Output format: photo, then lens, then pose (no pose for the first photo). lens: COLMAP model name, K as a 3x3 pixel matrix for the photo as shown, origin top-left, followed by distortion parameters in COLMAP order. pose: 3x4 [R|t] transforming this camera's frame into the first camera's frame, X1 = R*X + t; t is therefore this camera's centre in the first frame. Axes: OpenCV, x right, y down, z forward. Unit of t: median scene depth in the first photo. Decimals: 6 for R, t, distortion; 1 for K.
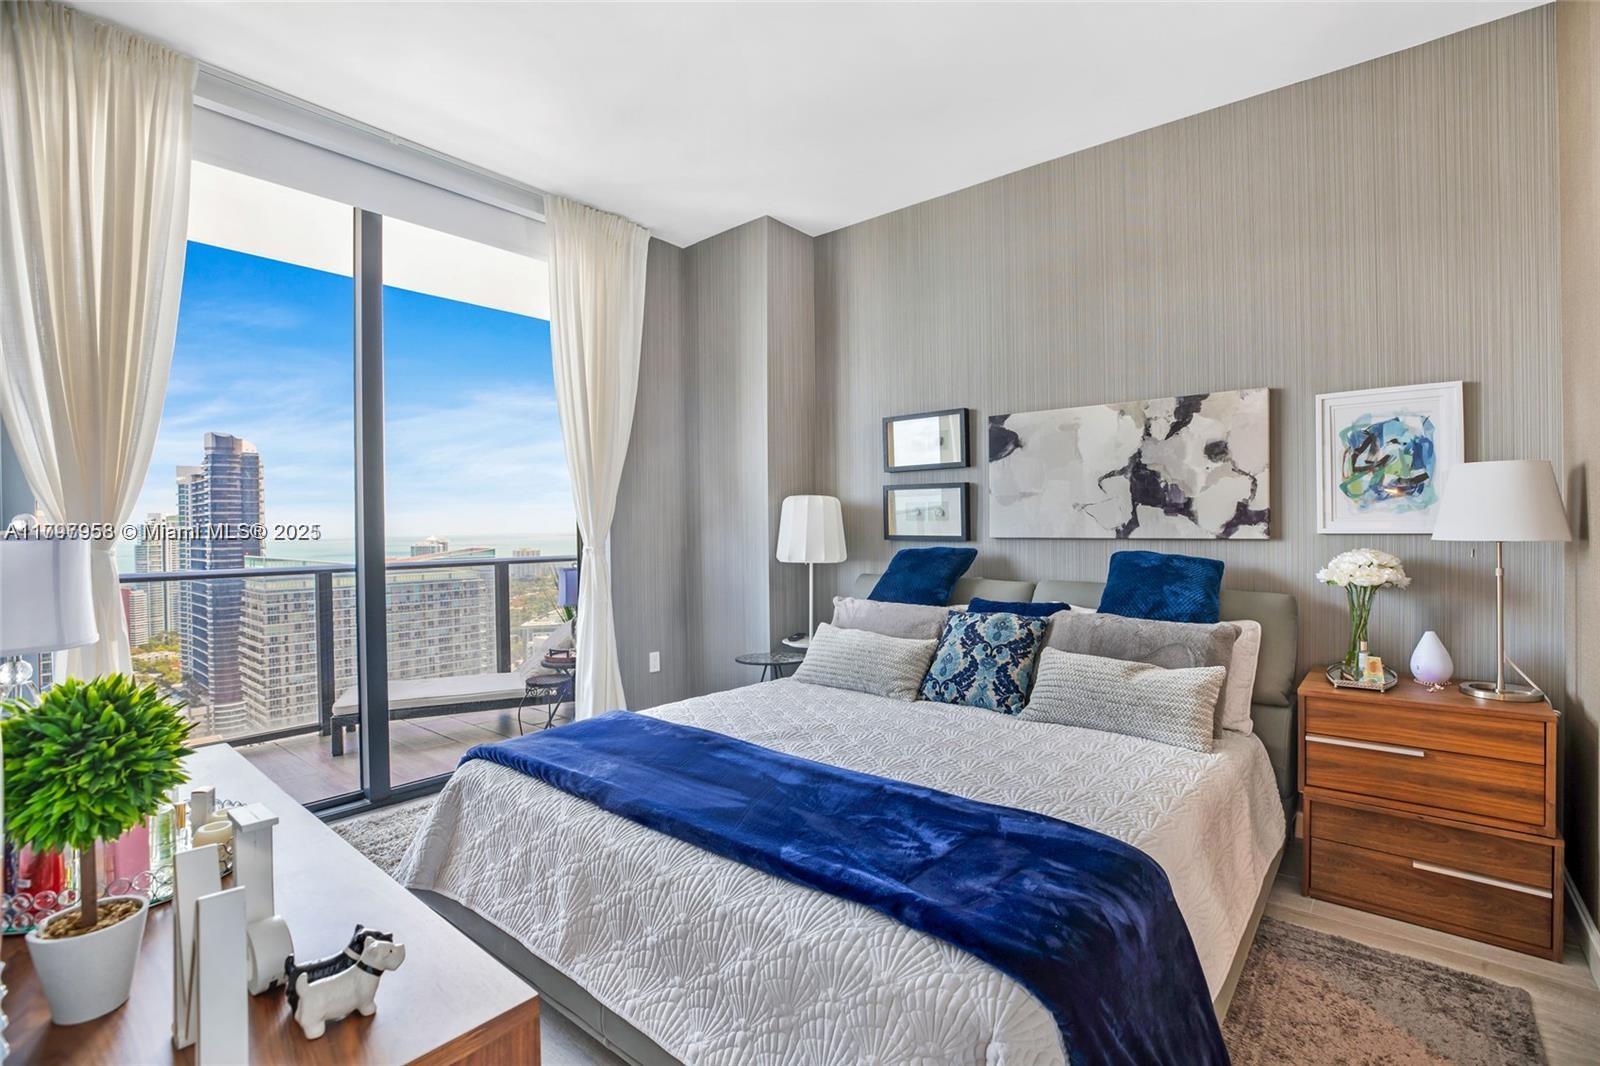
lens RADIAL K [[745.2, 0, 800.0], [0, 745.2, 544.6], [0, 0, 1]] dist [-0.042750, 0.012155]
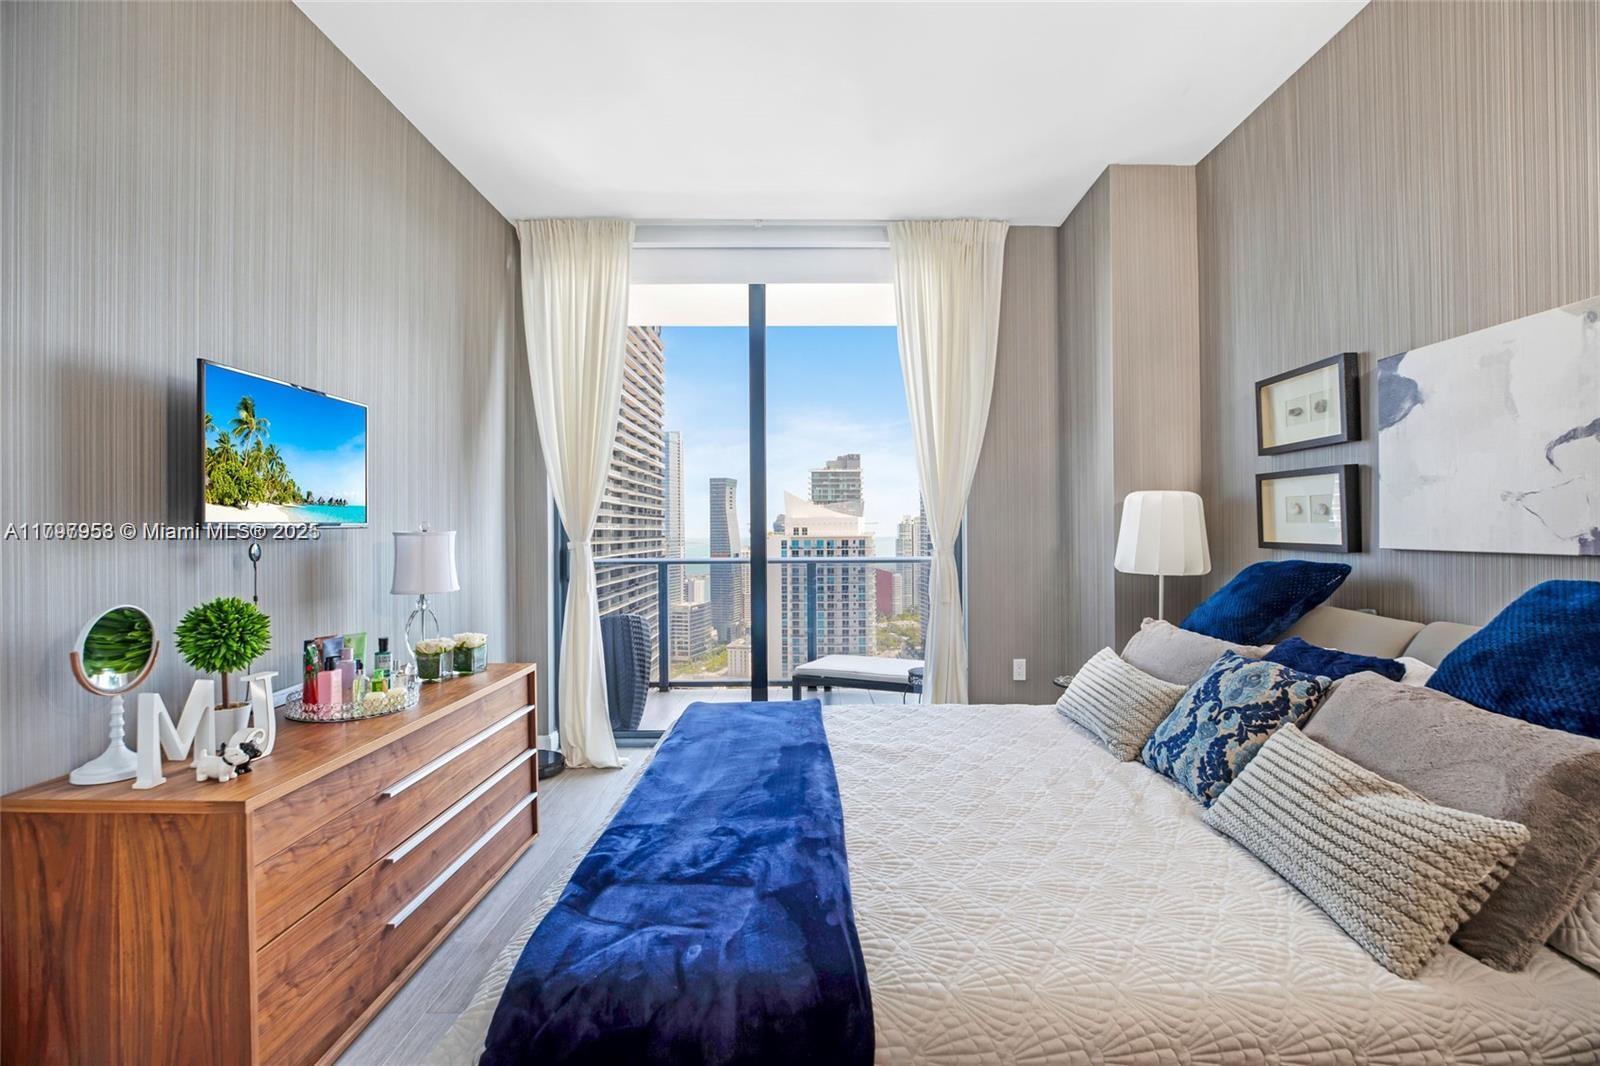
lens RADIAL K [[745.2, 0, 812.9], [0, 745.2, 534.2], [0, 0, 1]] dist [-0.042750, 0.012155]
pose [[0.637107, 0.012098, -0.770680, 0.278980], [-0.022164, 0.999751, -0.002629, -0.005889], [0.770456, 0.018756, 0.637217, 0.144693]]
